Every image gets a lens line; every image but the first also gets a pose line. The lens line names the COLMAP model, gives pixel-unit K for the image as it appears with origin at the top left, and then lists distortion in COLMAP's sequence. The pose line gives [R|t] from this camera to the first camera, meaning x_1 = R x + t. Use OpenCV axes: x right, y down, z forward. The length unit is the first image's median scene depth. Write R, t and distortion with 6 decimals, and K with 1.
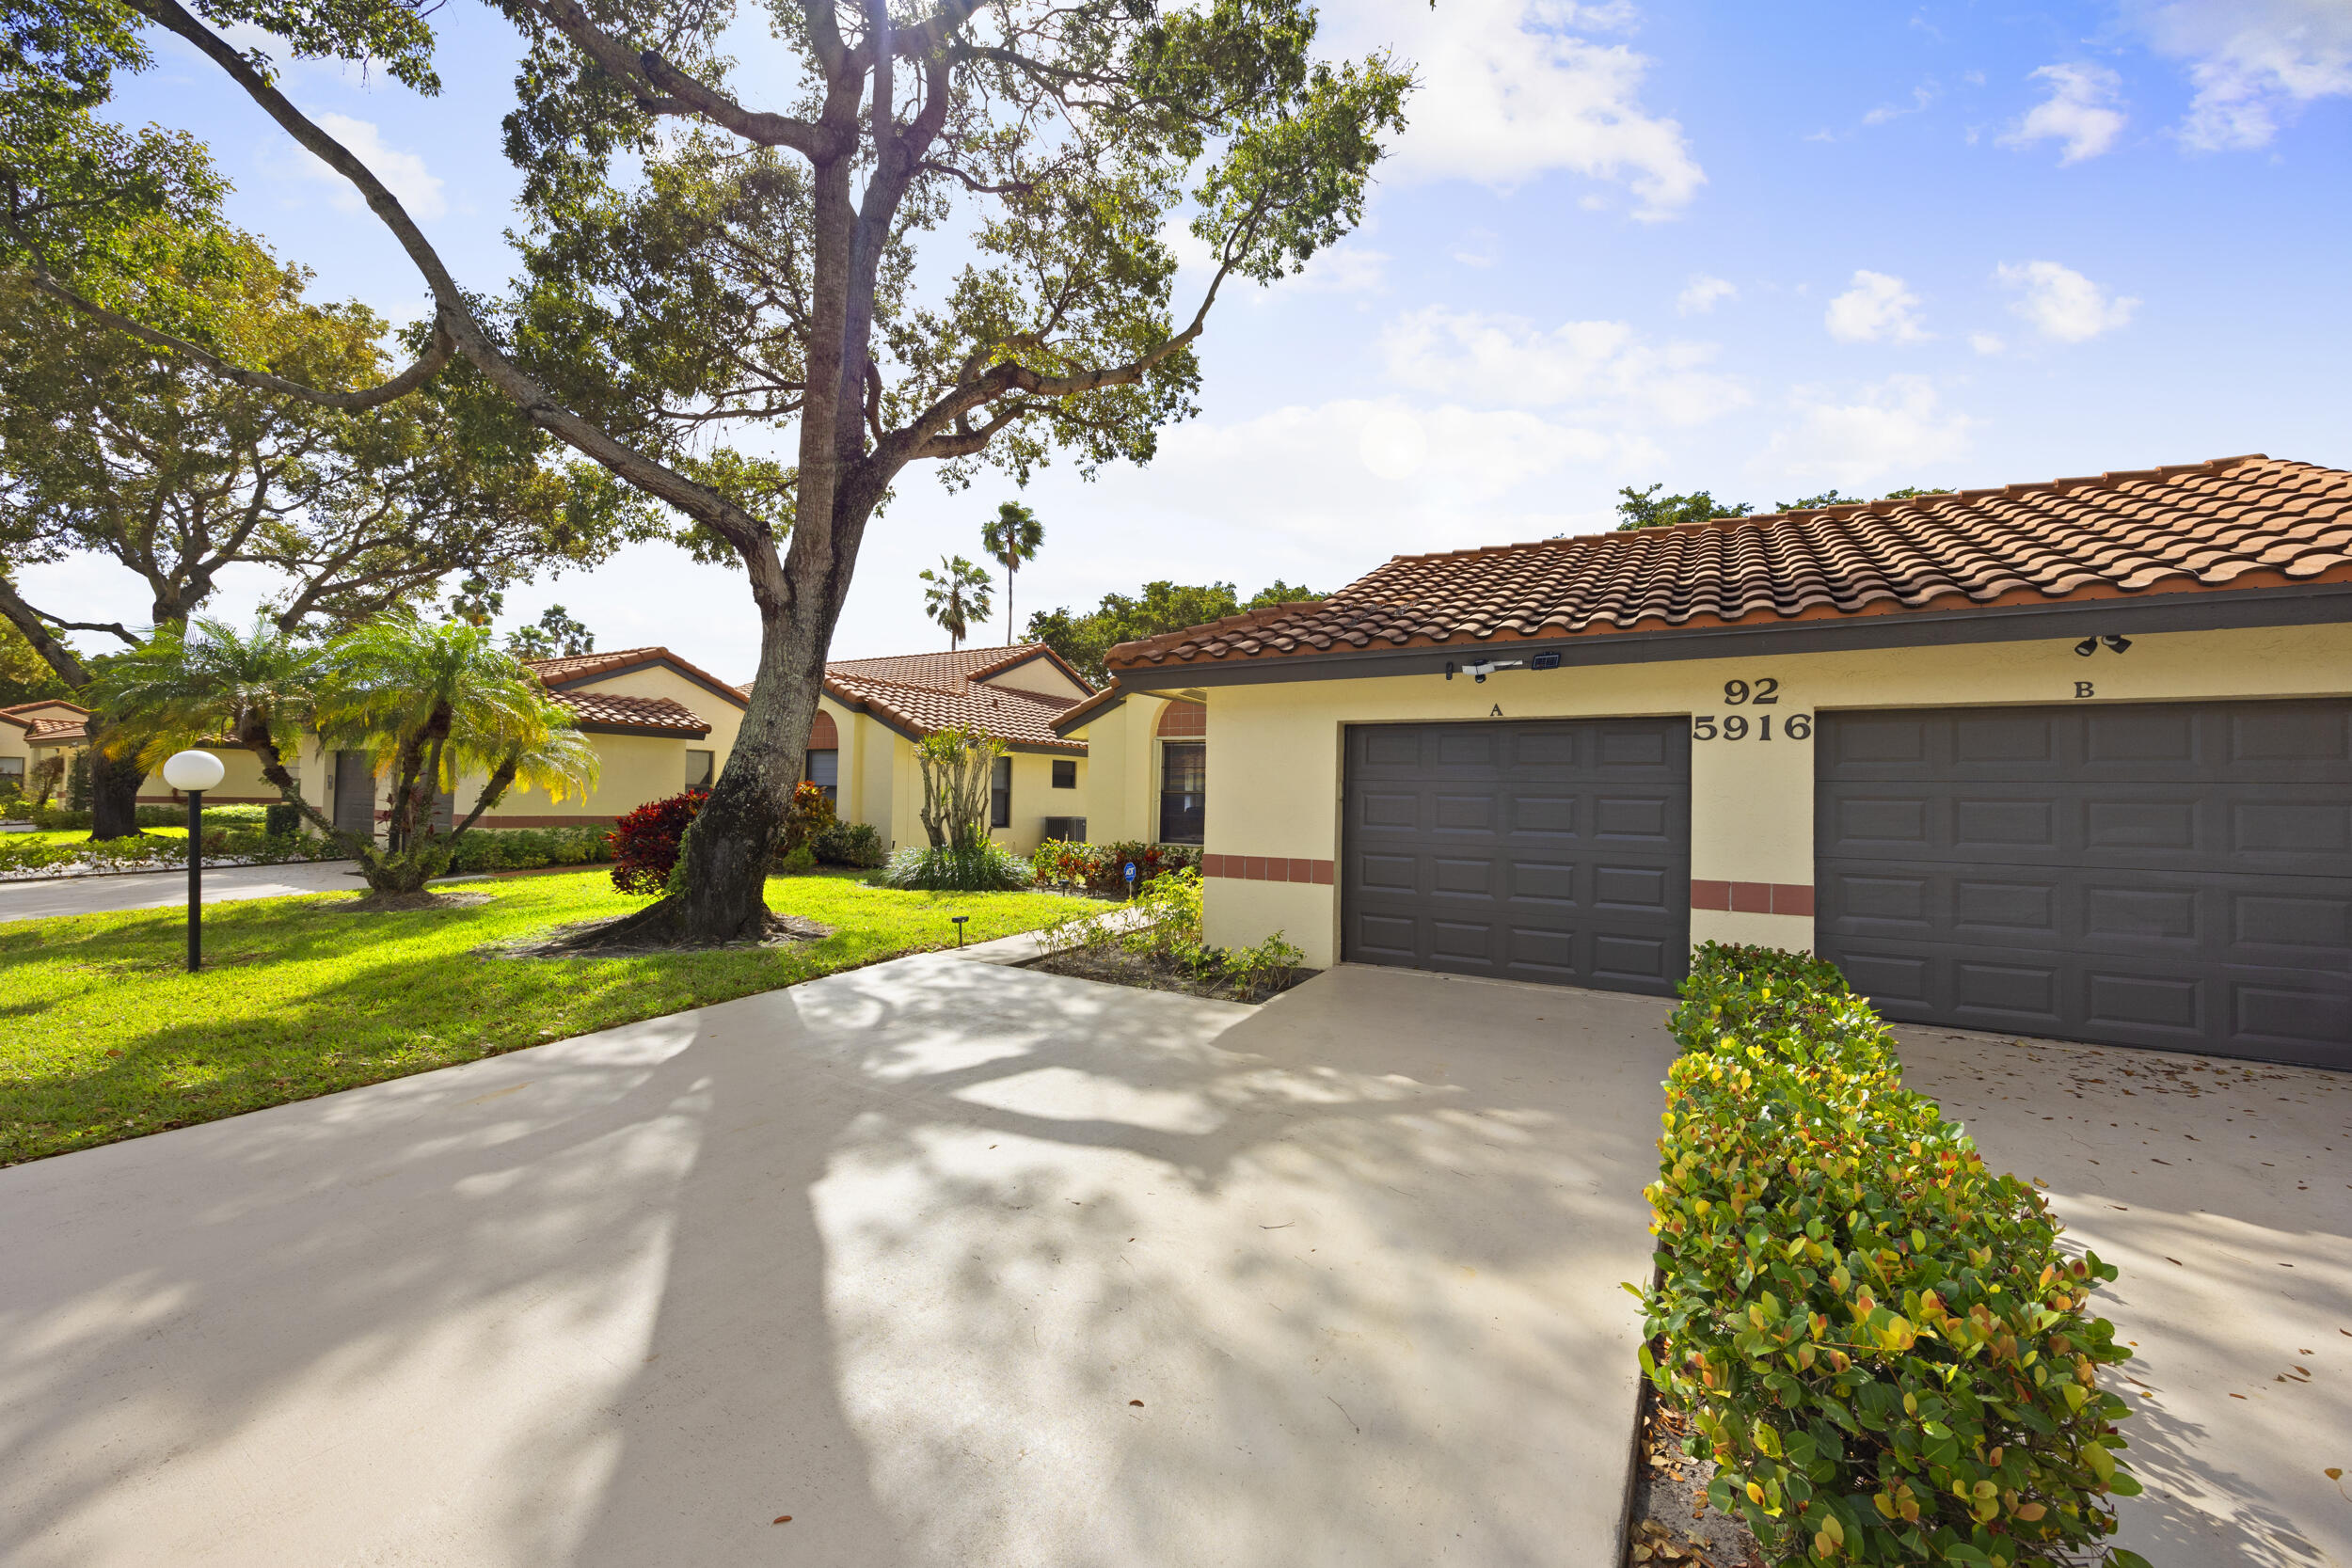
lens RADIAL K [[902.9, 0, 1177.0], [0, 902.9, 769.0], [0, 0, 1]] dist [-0.002062, 0.000625]
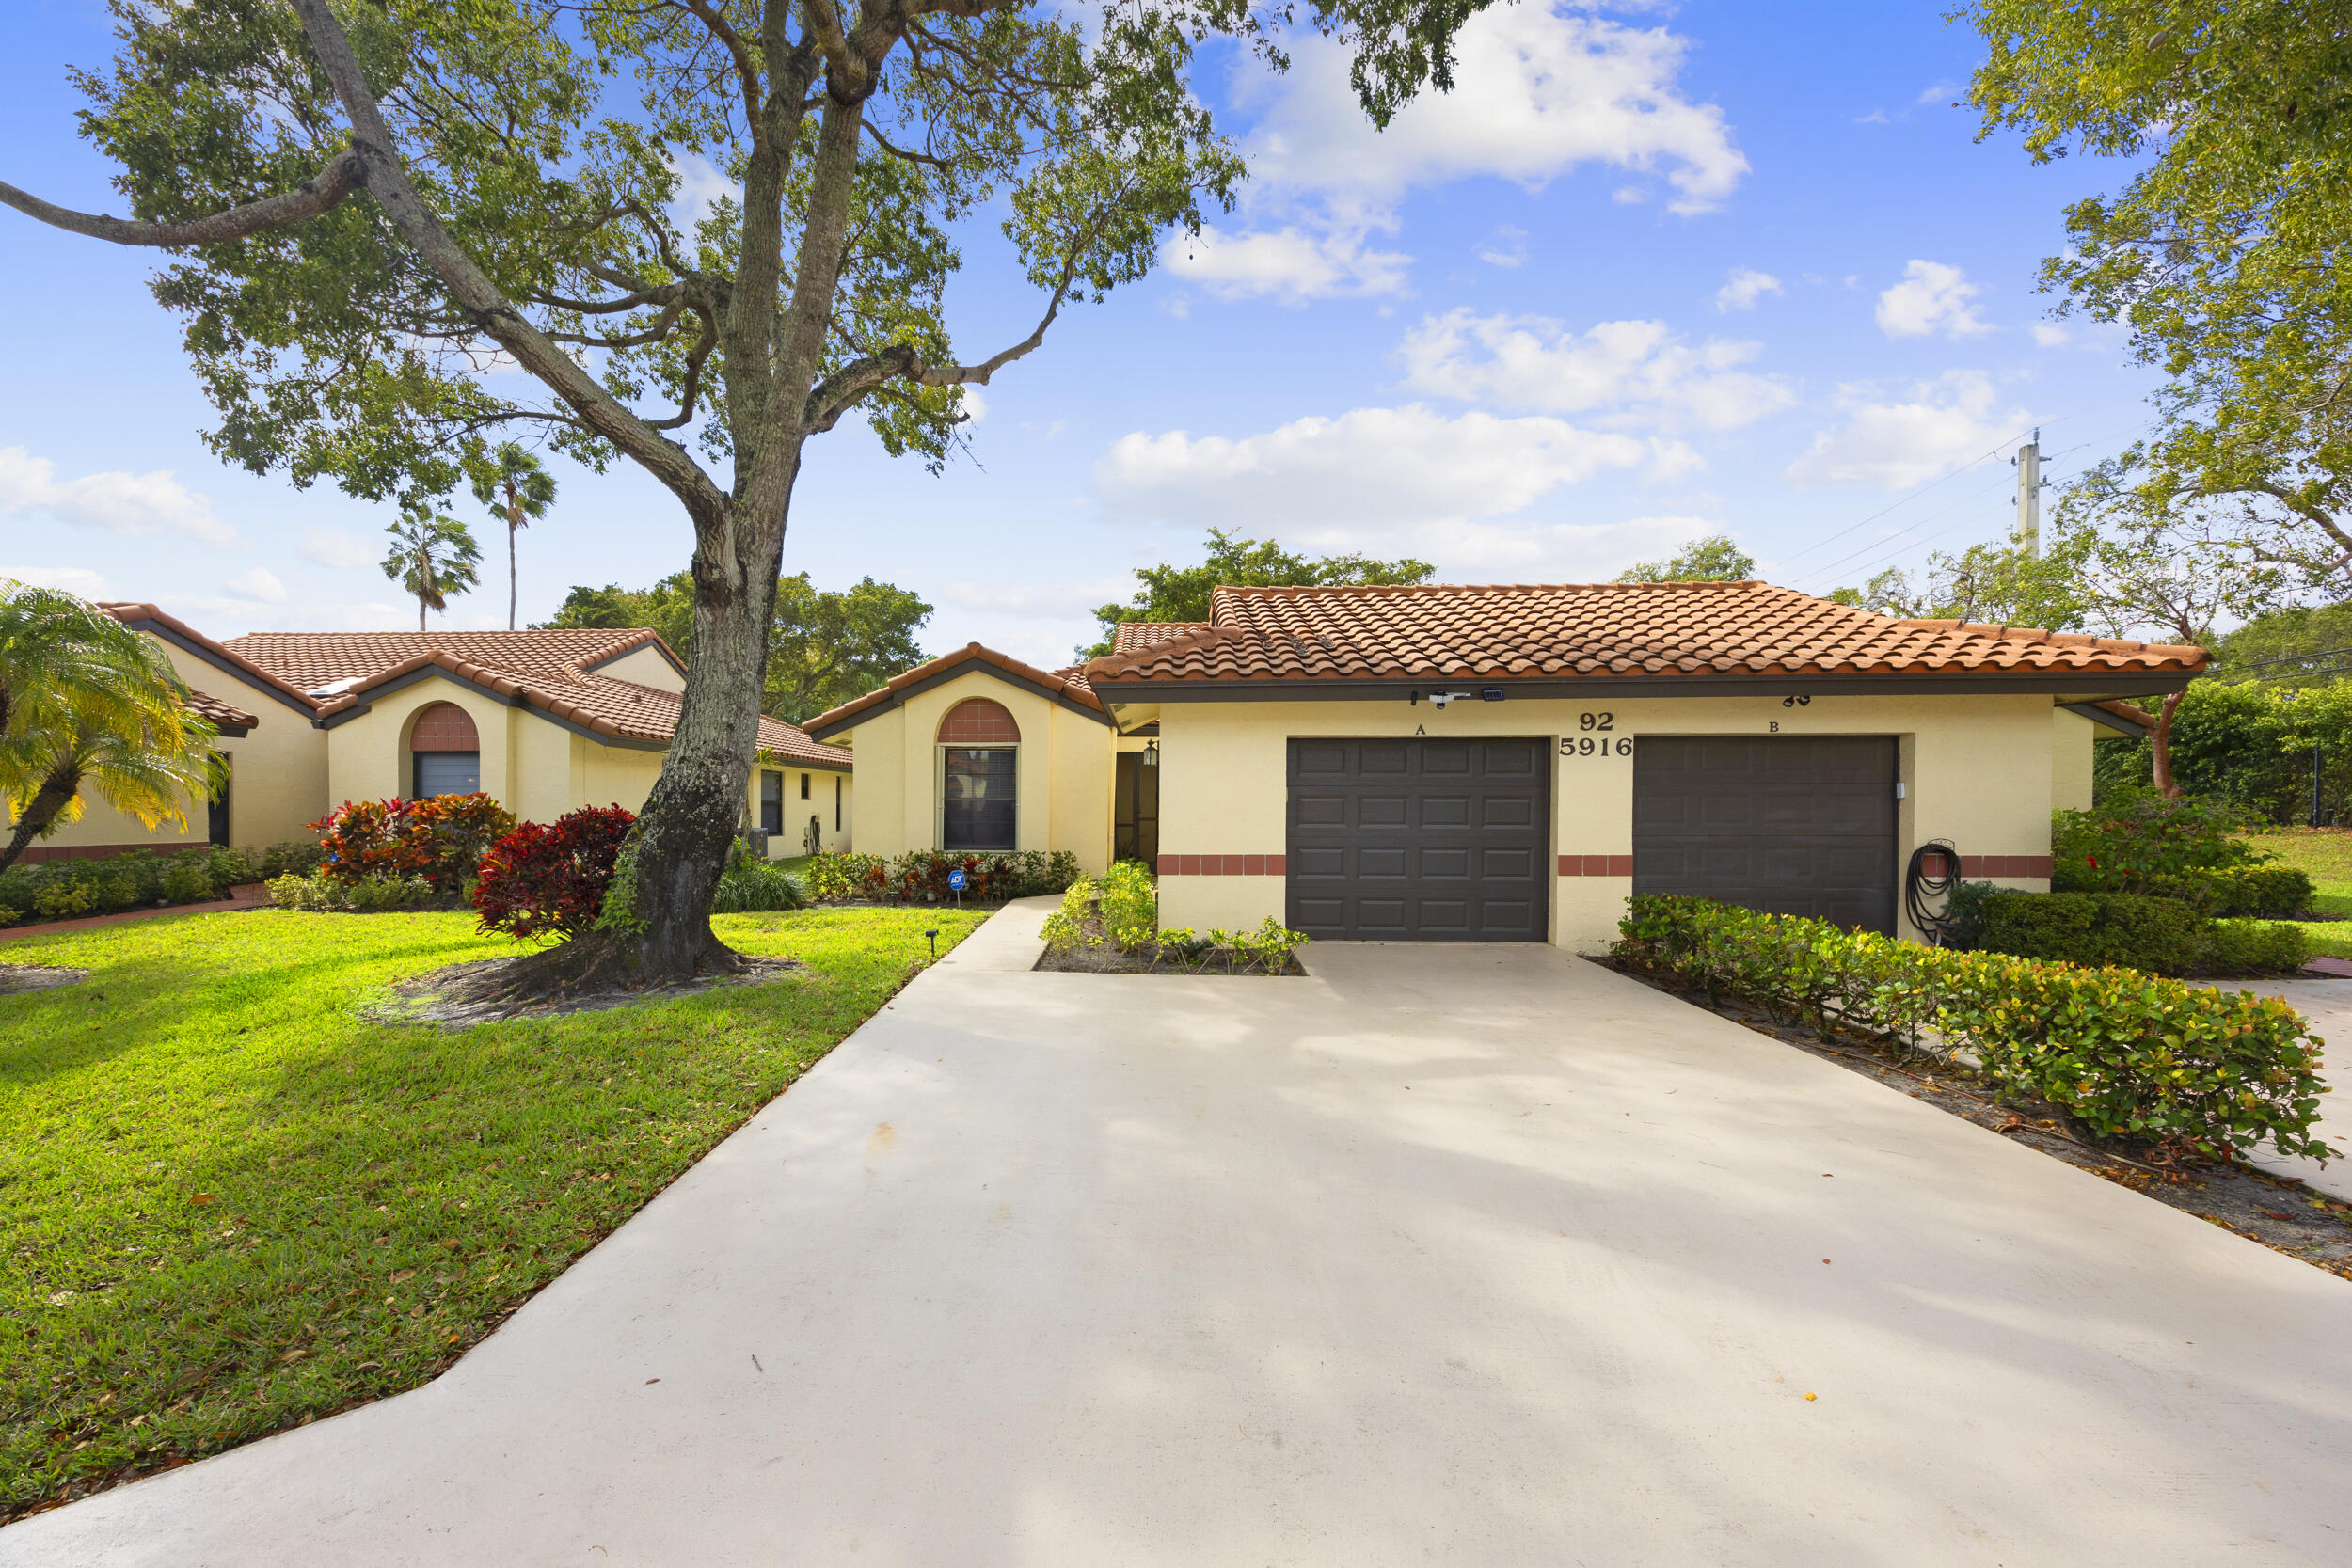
lens RADIAL K [[902.9, 0, 1175.2], [0, 902.9, 797.5], [0, 0, 1]] dist [-0.002062, 0.000625]
pose [[0.885263, -0.014725, 0.464857, -0.475665], [0.002669, 0.999643, 0.026582, -0.004140], [-0.465082, -0.022291, 0.884987, 0.029492]]
